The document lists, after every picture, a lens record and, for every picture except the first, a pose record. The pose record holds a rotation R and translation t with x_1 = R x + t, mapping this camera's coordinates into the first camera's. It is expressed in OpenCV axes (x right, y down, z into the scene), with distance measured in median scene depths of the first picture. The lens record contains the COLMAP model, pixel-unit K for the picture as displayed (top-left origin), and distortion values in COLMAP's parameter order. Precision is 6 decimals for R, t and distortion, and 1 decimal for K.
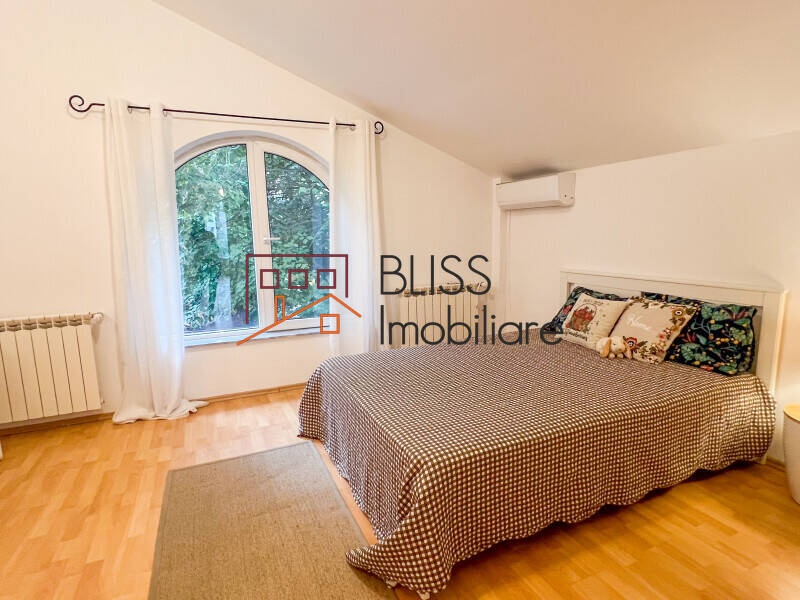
lens RADIAL K [[431.3, 0, 400.0], [0, 431.3, 300.0], [0, 0, 1]] dist [0.000189, -0.000369]
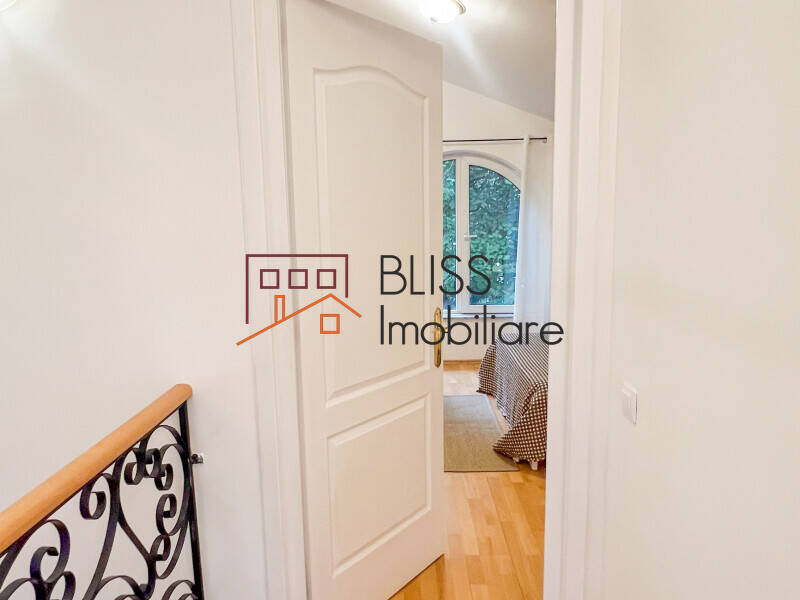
lens RADIAL K [[429.6, 0, 400.0], [0, 429.6, 300.0], [0, 0, 1]] dist [-0.002995, 0.002328]
pose [[0.896464, 0.069075, -0.437699, 0.111099], [-0.060360, 0.997604, 0.033812, 0.009735], [0.438985, -0.003892, 0.898486, -0.285813]]
